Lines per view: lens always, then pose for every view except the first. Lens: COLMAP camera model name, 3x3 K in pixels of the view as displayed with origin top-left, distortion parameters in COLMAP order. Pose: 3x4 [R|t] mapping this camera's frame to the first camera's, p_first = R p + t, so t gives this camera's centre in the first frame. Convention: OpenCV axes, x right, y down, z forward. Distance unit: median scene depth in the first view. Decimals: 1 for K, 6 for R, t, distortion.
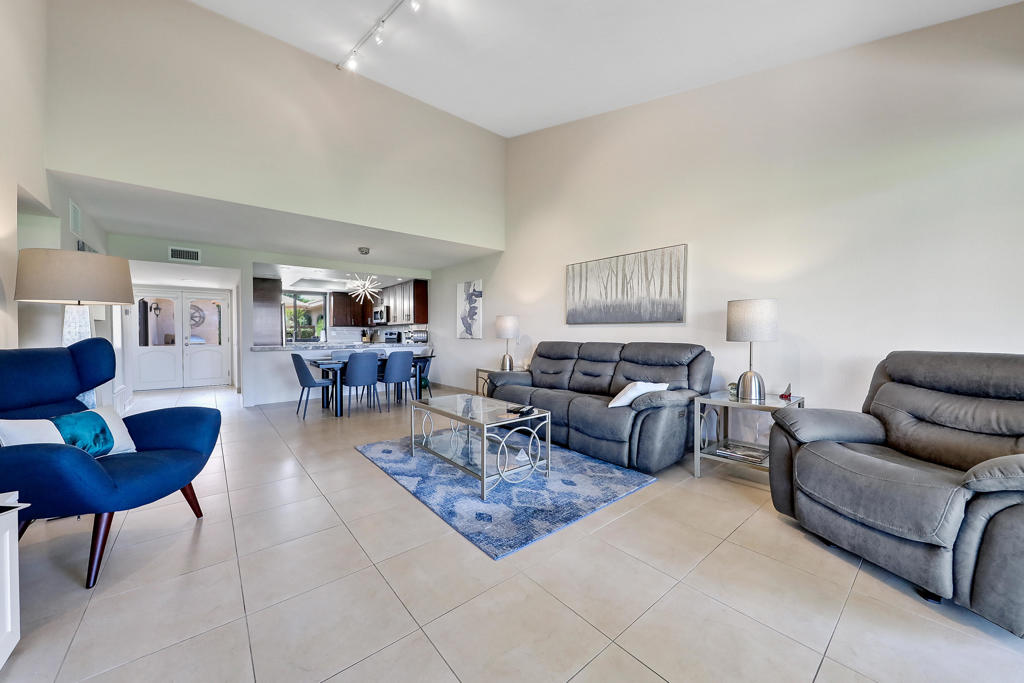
lens RADIAL K [[367.1, 0, 511.9], [0, 367.1, 337.3], [0, 0, 1]] dist [-0.001178, -0.000031]
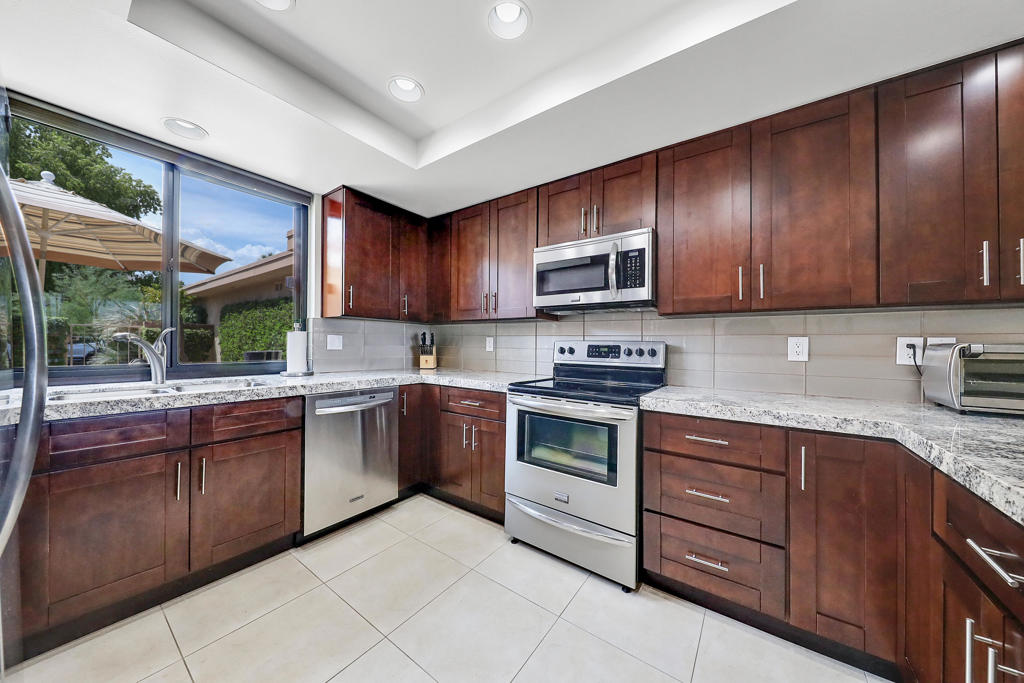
lens RADIAL K [[339.4, 0, 511.8], [0, 339.4, 343.2], [0, 0, 1]] dist [0.007015, 0.000014]
pose [[0.968837, 0.019987, 0.246890, -0.476172], [-0.017577, 0.999774, -0.011961, -0.011043], [-0.247073, 0.007249, 0.968970, 0.811271]]
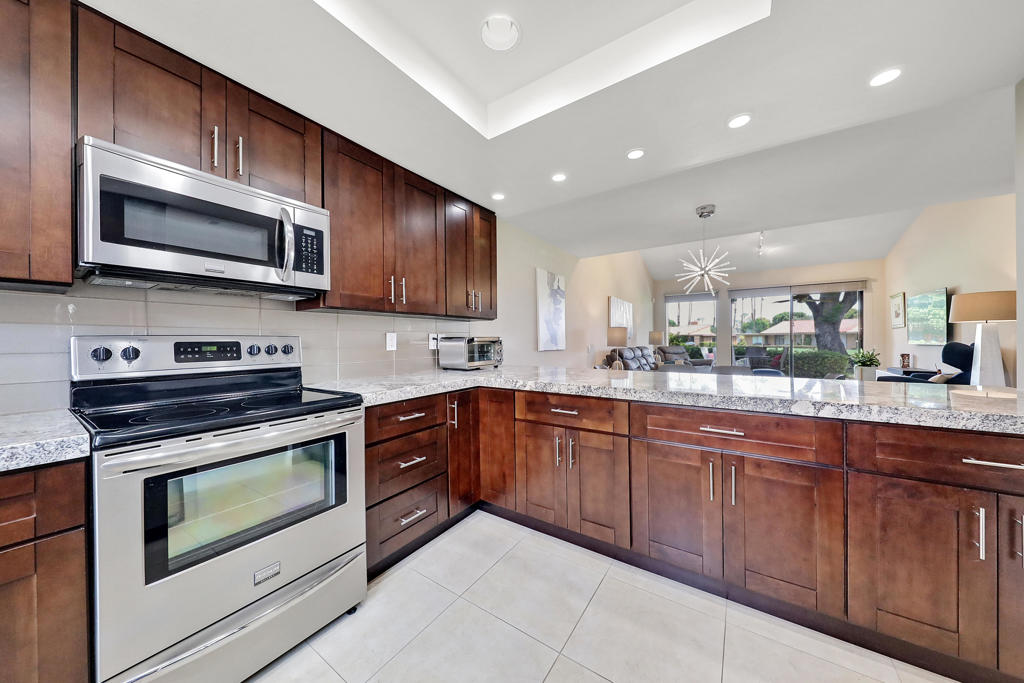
lens RADIAL K [[339.4, 0, 513.2], [0, 339.4, 338.9], [0, 0, 1]] dist [0.007015, 0.000014]
pose [[-0.283874, 0.012681, 0.958778, -0.553197], [0.016911, 0.999823, -0.008217, -0.011377], [-0.958713, 0.013881, -0.284038, 0.946500]]
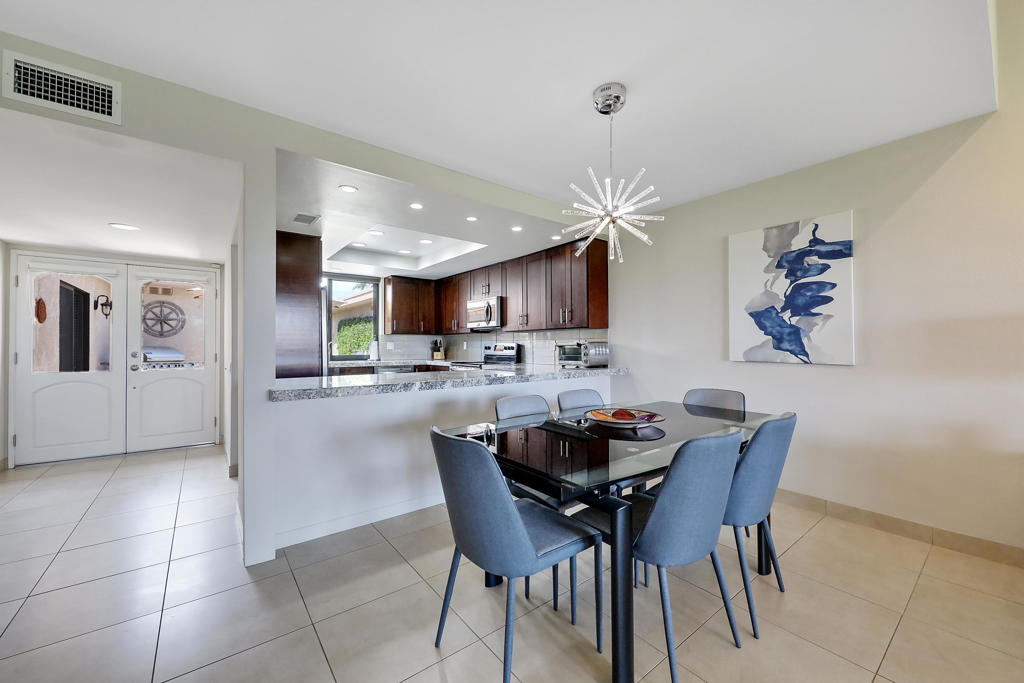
lens RADIAL K [[392.9, 0, 514.0], [0, 392.9, 340.8], [0, 0, 1]] dist [-0.000700, -0.001354]
pose [[0.999710, 0.003522, -0.023830, -0.305185], [-0.003995, 0.999795, -0.019859, -0.008045], [0.023755, 0.019948, 0.999519, 0.411428]]
